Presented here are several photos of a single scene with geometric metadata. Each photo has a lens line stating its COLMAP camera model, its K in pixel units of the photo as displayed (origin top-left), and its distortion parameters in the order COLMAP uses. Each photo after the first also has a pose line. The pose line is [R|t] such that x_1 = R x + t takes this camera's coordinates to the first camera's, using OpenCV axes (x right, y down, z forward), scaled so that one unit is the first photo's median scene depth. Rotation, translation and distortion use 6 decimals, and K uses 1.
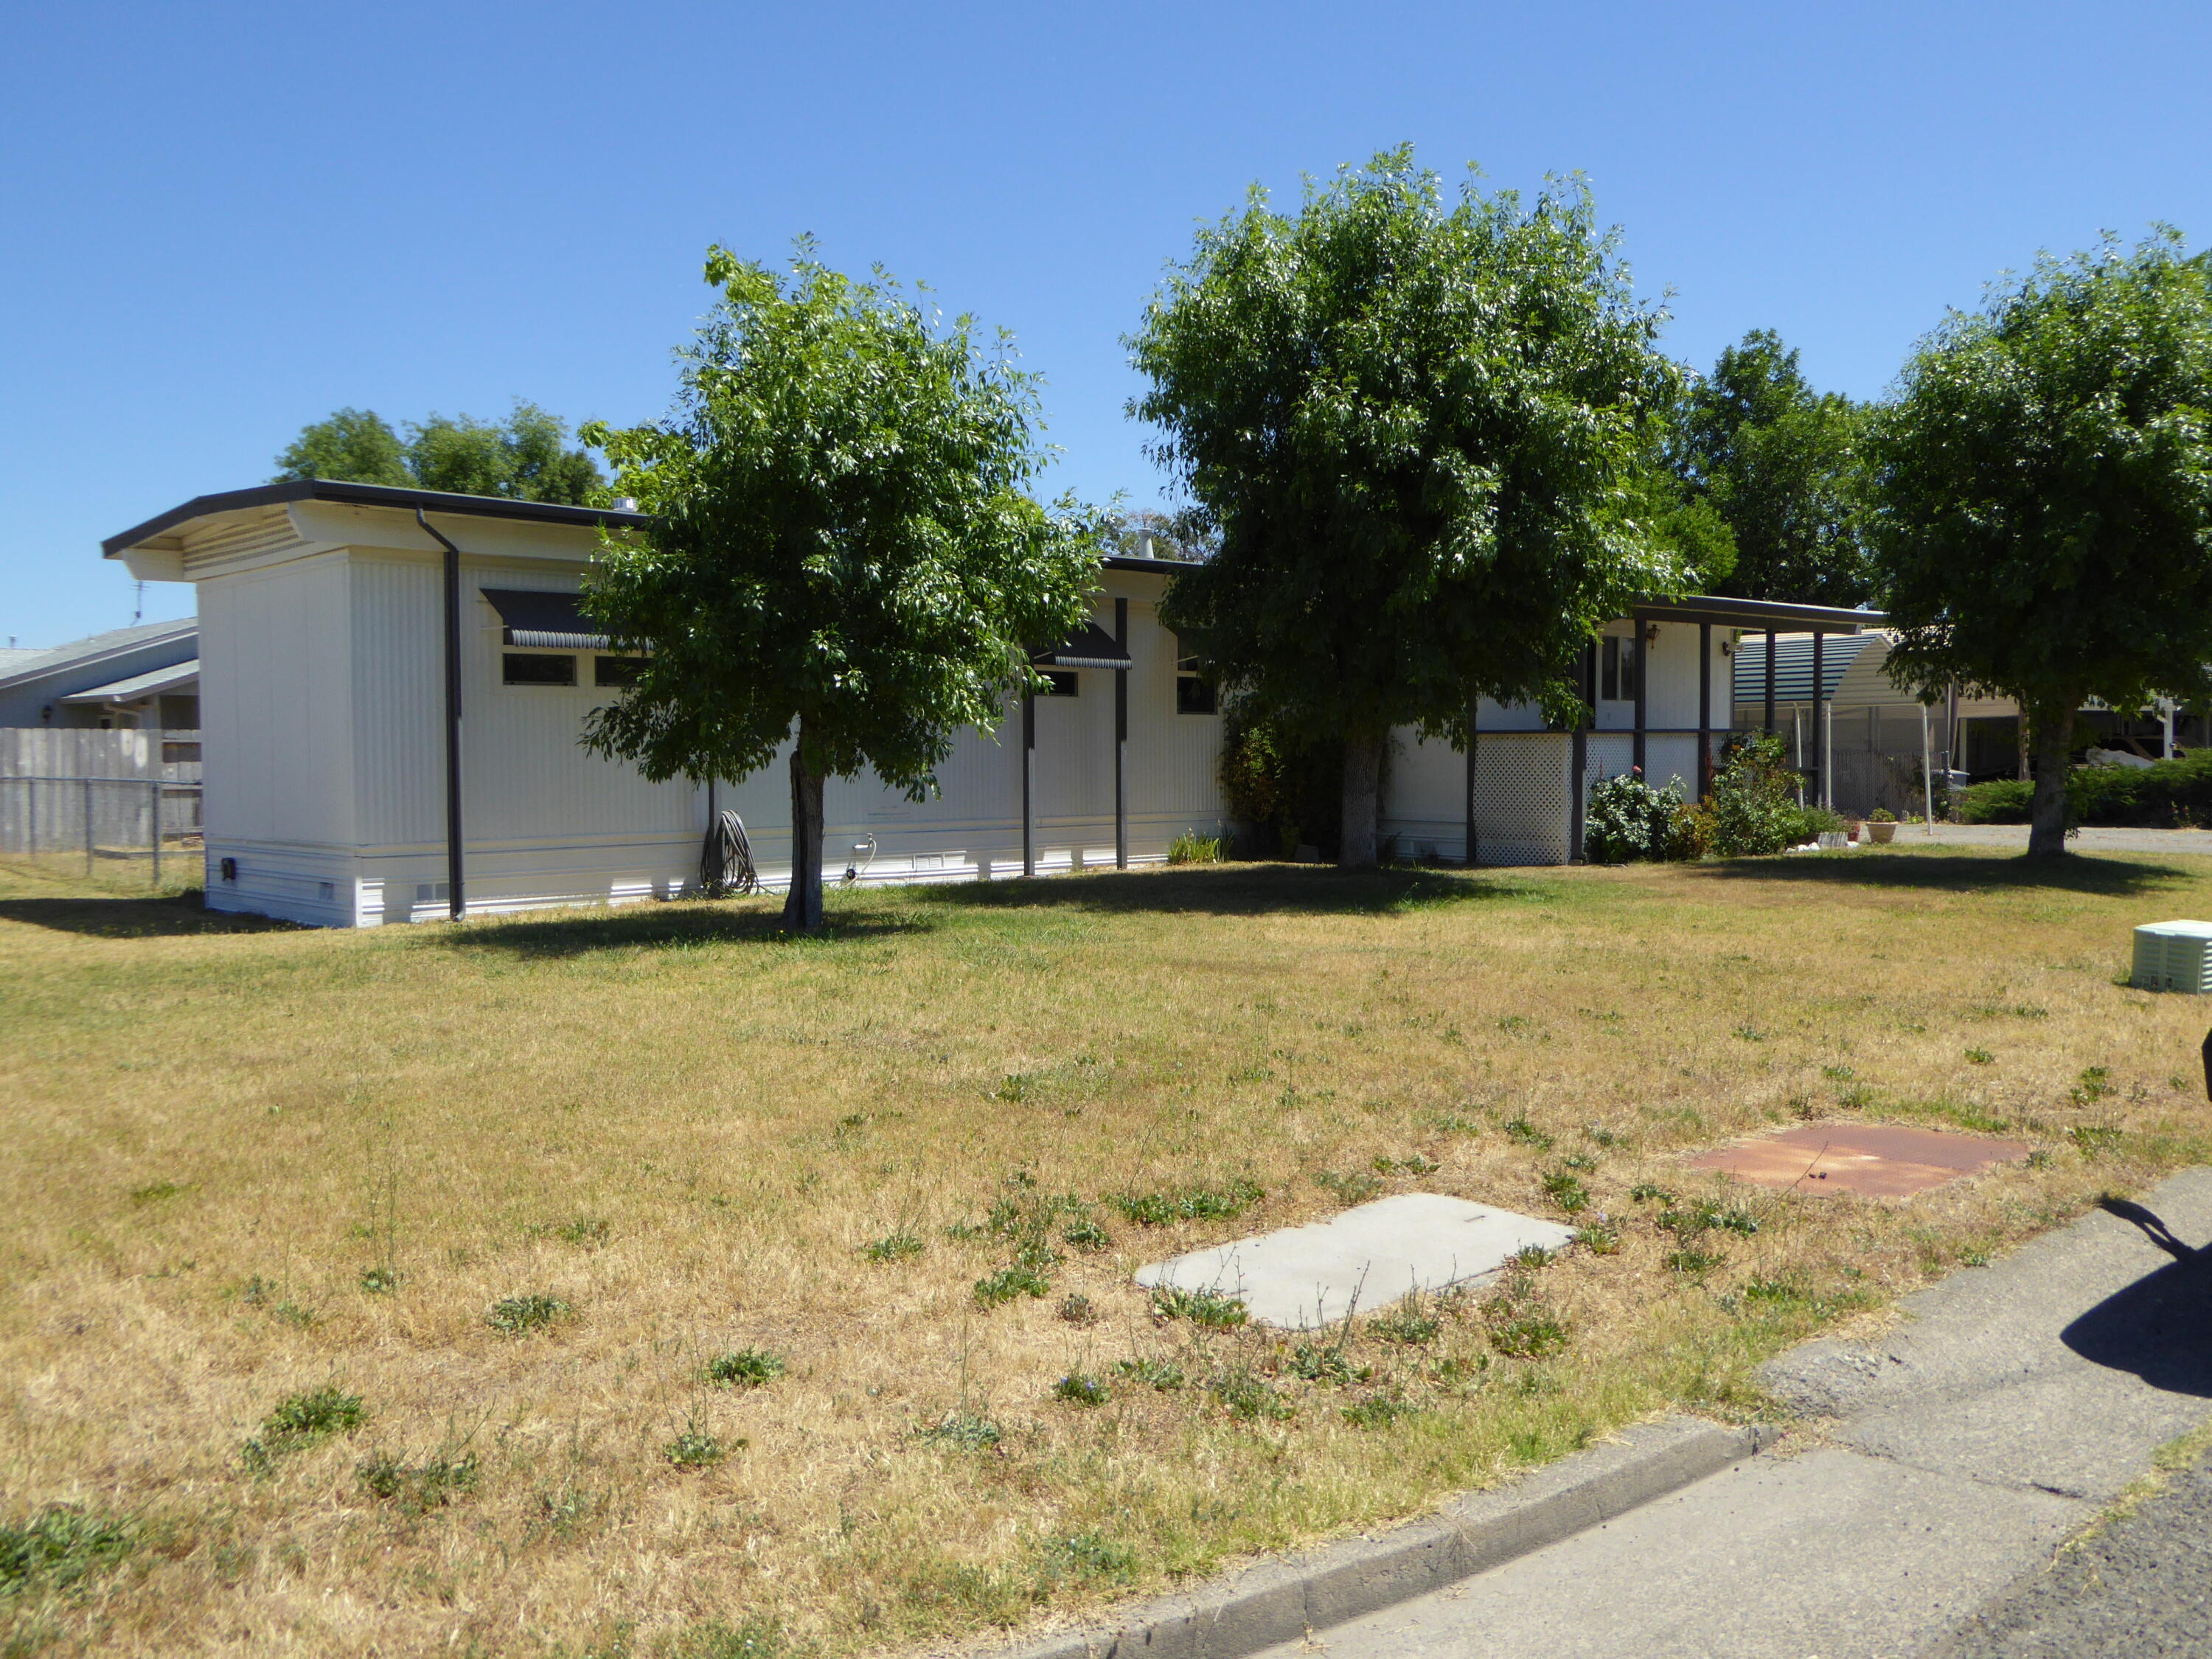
lens RADIAL K [[1849.1, 0, 1107.4], [0, 1849.1, 831.1], [0, 0, 1]] dist [-0.001220, -0.000574]
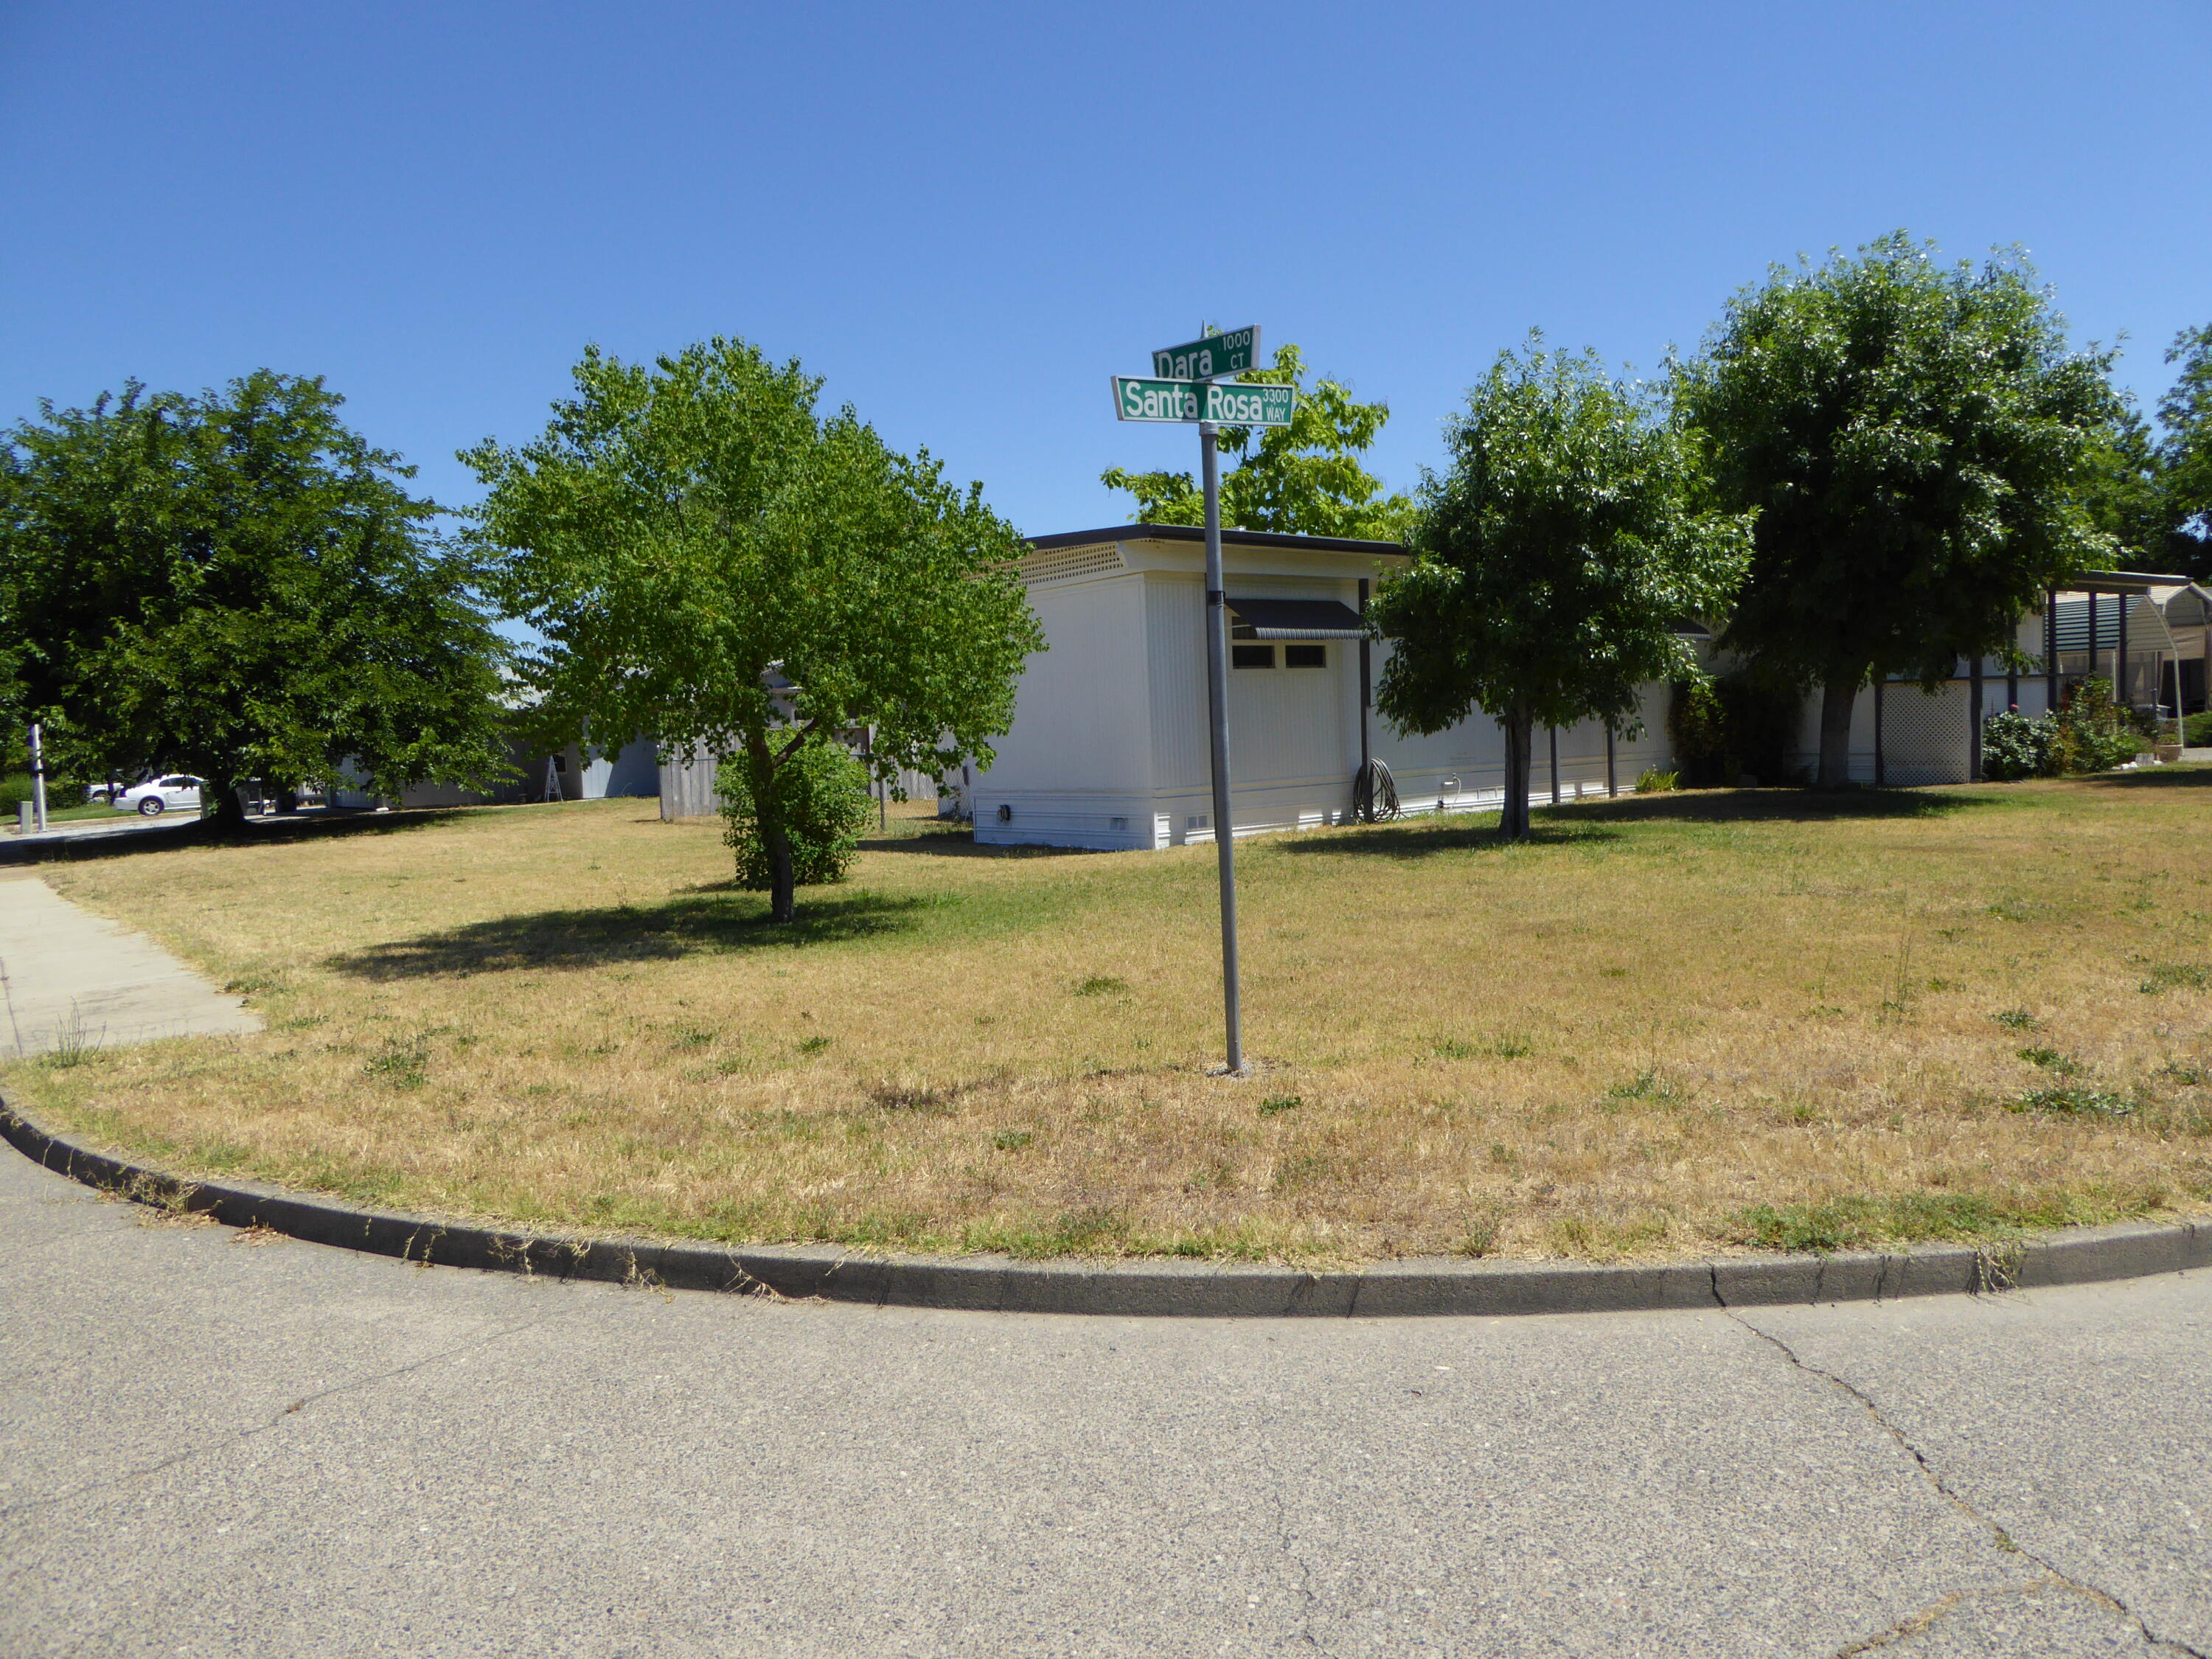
lens RADIAL K [[1557.6, 0, 1105.1], [0, 1557.6, 827.7], [0, 0, 1]] dist [-0.050002, 0.021038]
pose [[0.994249, -0.029509, -0.102947, -0.282844], [0.031849, 0.999269, 0.021163, 0.009265], [0.102247, -0.024320, 0.994462, -0.137599]]
